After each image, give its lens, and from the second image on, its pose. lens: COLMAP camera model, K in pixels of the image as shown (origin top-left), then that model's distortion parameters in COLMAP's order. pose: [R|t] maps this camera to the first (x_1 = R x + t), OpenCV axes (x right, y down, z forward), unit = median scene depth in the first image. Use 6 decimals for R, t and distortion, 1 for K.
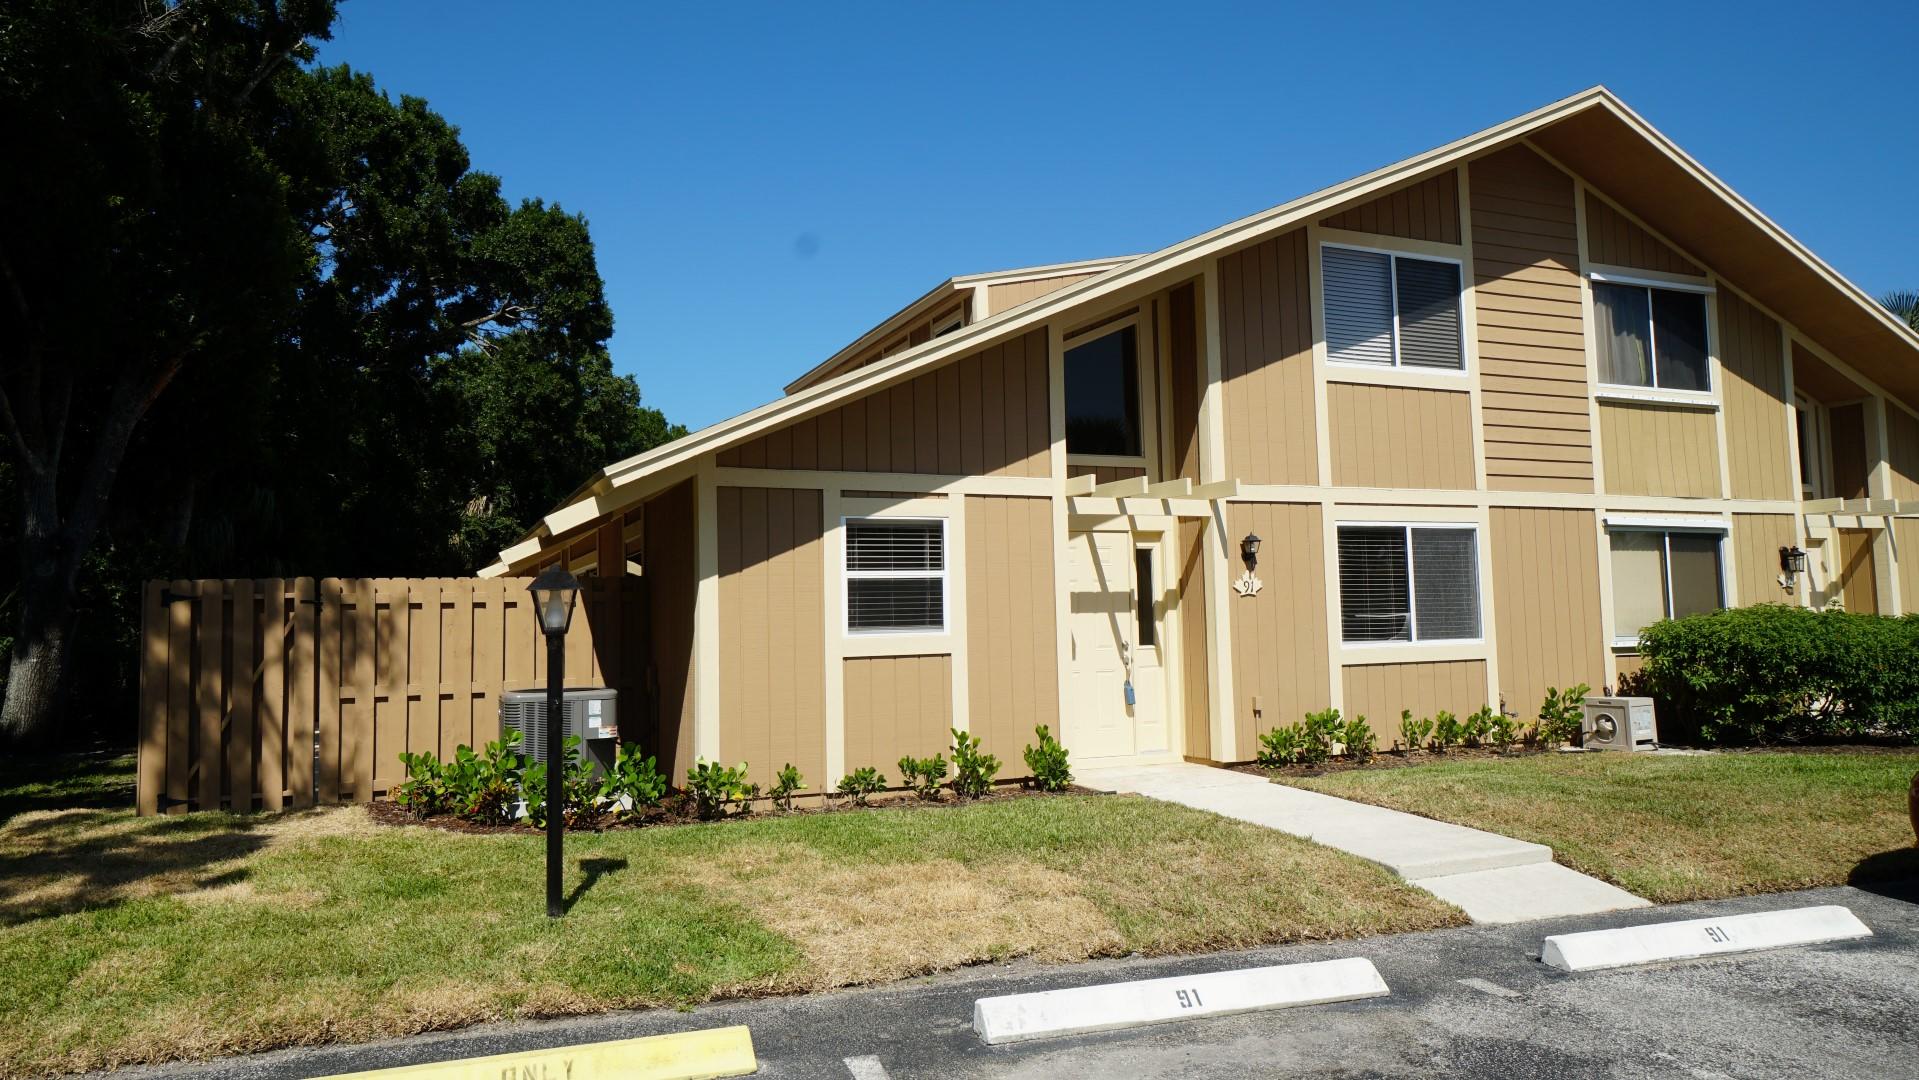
lens RADIAL K [[1251.9, 0, 888.6], [0, 1251.9, 536.8], [0, 0, 1]] dist [0.003195, 0.023888]
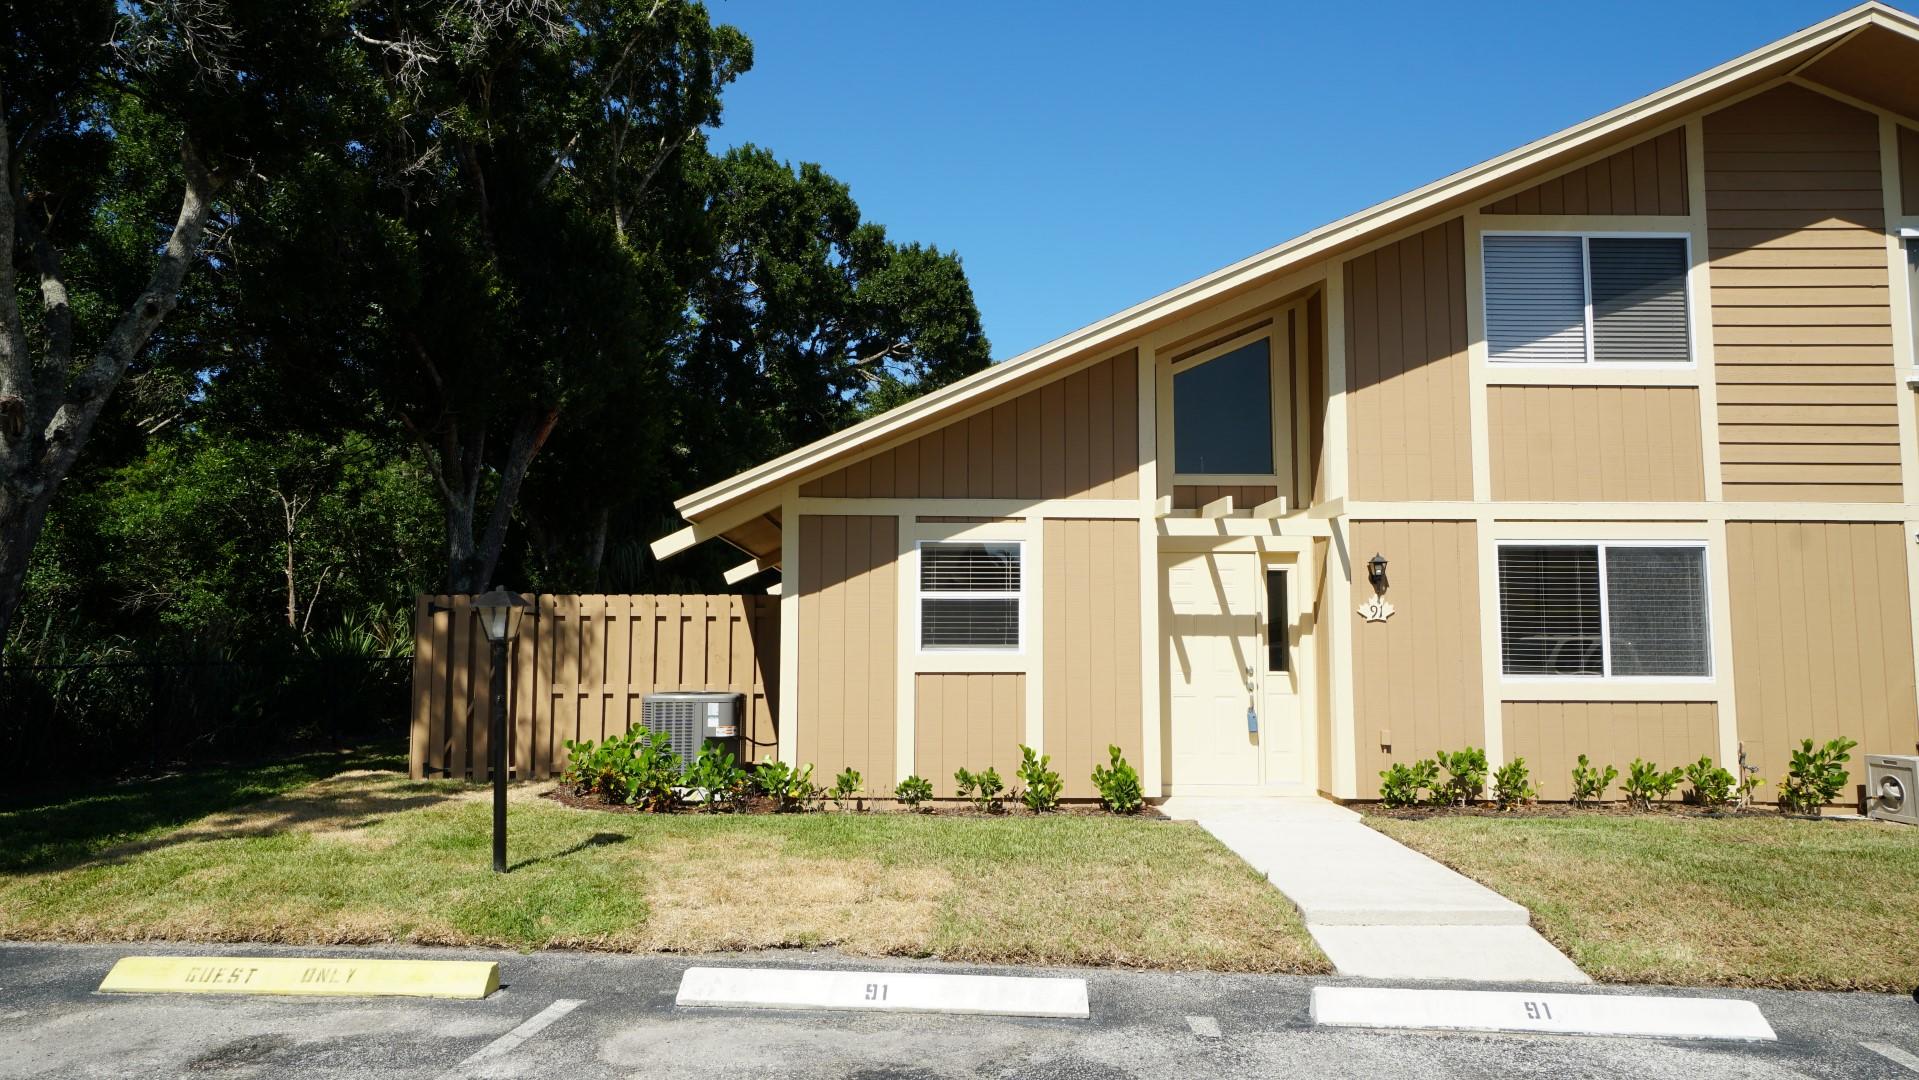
lens RADIAL K [[1251.9, 0, 888.6], [0, 1251.9, 536.8], [0, 0, 1]] dist [0.003195, 0.023888]
pose [[0.923954, -0.009551, -0.382383, 0.300849], [0.004396, 0.999887, -0.014354, -0.003764], [0.382477, 0.011581, 0.923892, 0.001277]]
